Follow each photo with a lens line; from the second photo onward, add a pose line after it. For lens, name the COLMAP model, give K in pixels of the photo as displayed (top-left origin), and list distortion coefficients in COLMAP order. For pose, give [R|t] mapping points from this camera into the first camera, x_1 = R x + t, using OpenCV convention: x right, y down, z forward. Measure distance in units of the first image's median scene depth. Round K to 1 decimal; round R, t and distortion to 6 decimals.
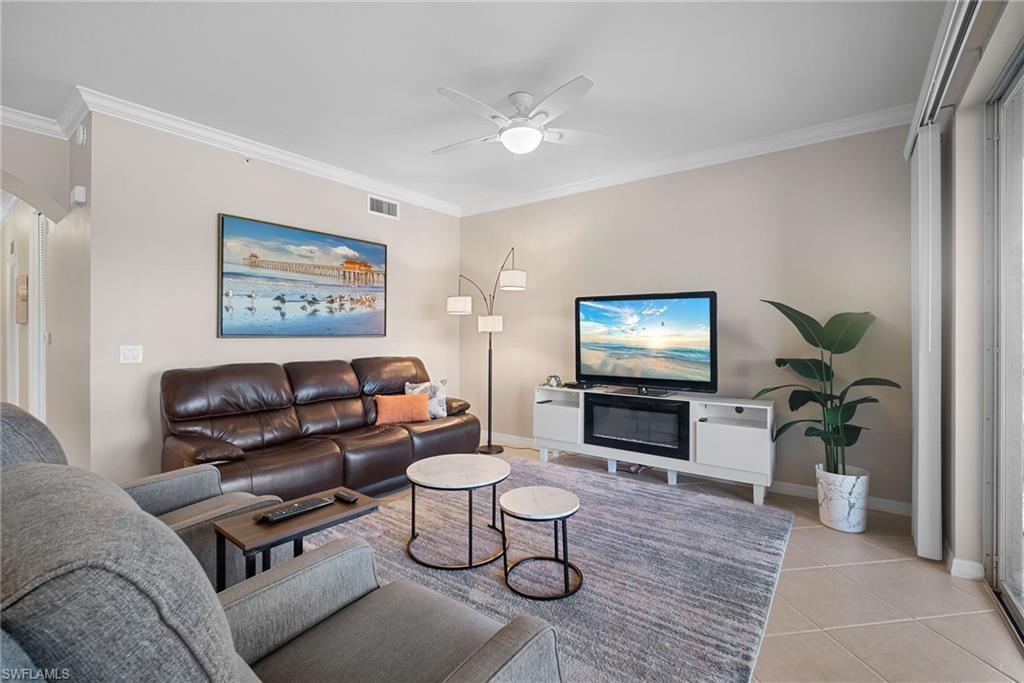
lens RADIAL K [[448.7, 0, 513.9], [0, 448.7, 332.5], [0, 0, 1]] dist [-0.014385, 0.004379]
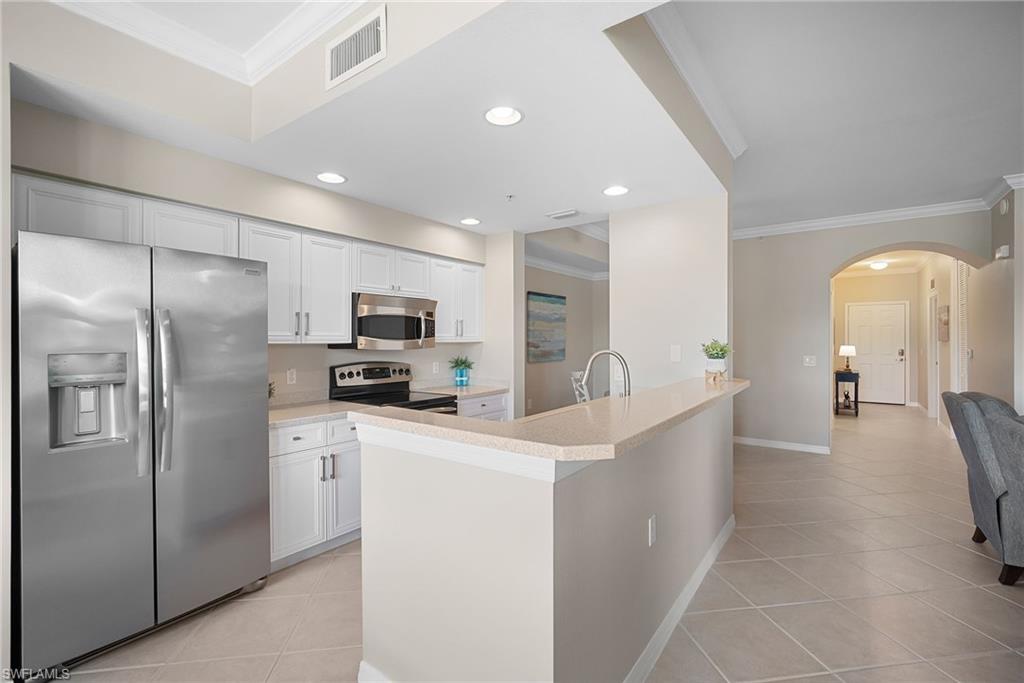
lens RADIAL K [[448.7, 0, 508.1], [0, 448.7, 338.8], [0, 0, 1]] dist [-0.014385, 0.004379]
pose [[0.004674, -0.003492, -0.999983, 0.282118], [-0.000596, 0.999994, -0.003495, -0.025563], [0.999989, 0.000612, 0.004672, -0.394873]]
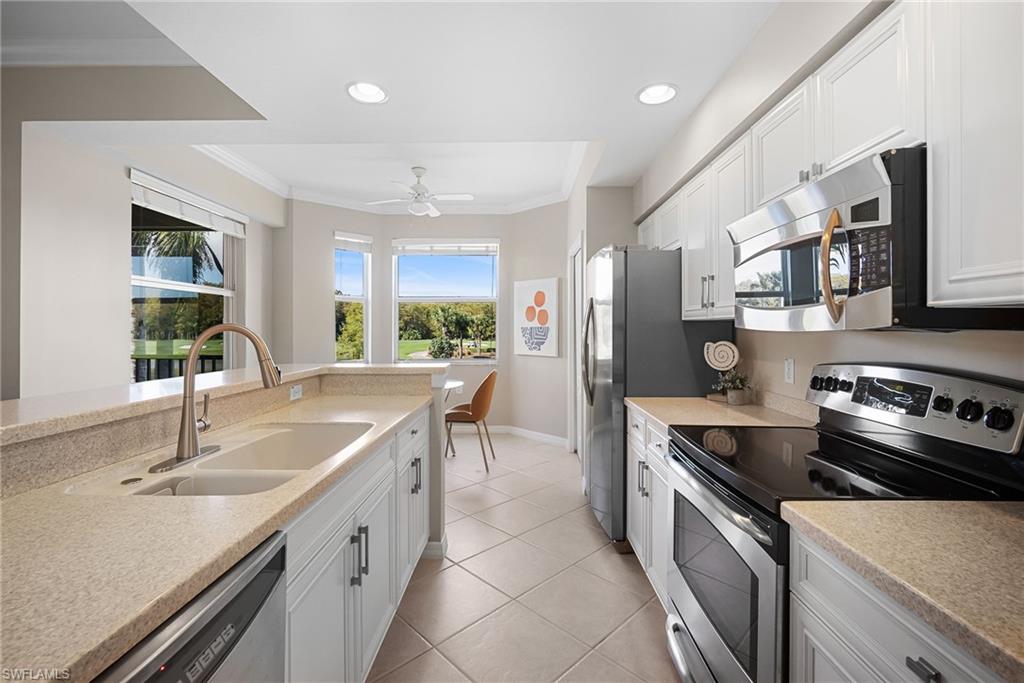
lens RADIAL K [[448.7, 0, 515.9], [0, 448.7, 325.5], [0, 0, 1]] dist [-0.014385, 0.004379]
pose [[-0.591635, 0.003617, 0.806198, -0.754502], [-0.002055, 0.999980, -0.005994, -0.008568], [-0.806203, -0.005204, -0.591616, -0.227791]]
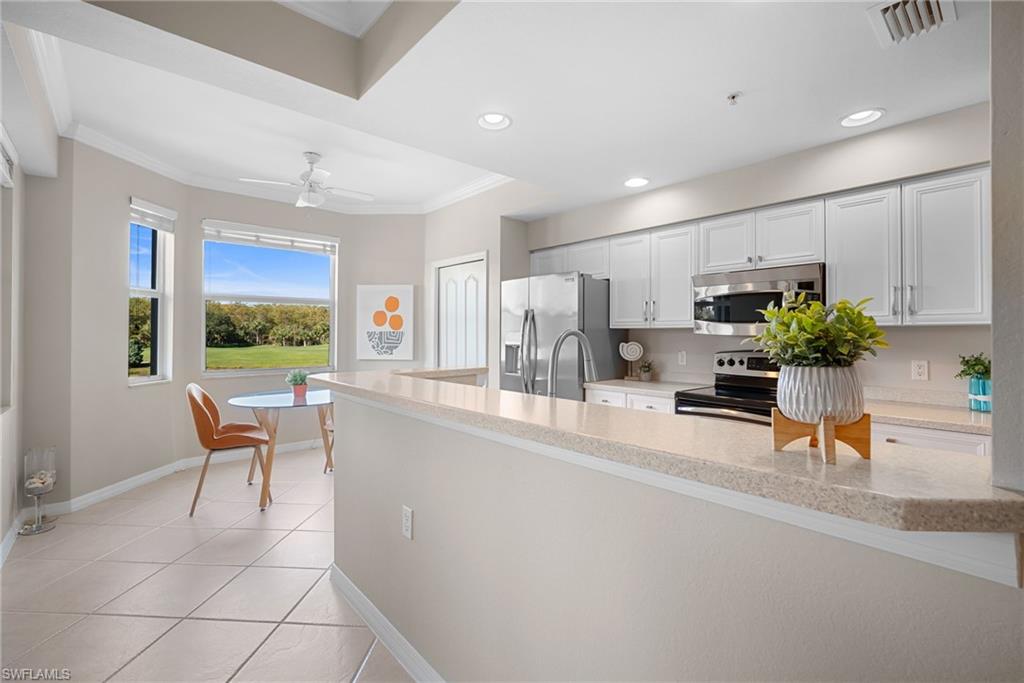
lens RADIAL K [[448.7, 0, 513.0], [0, 448.7, 328.8], [0, 0, 1]] dist [-0.014385, 0.004379]
pose [[-0.979907, -0.002495, 0.199438, -0.374731], [-0.004797, 0.999927, -0.011064, -0.007780], [-0.199396, -0.011798, -0.979848, 0.167080]]
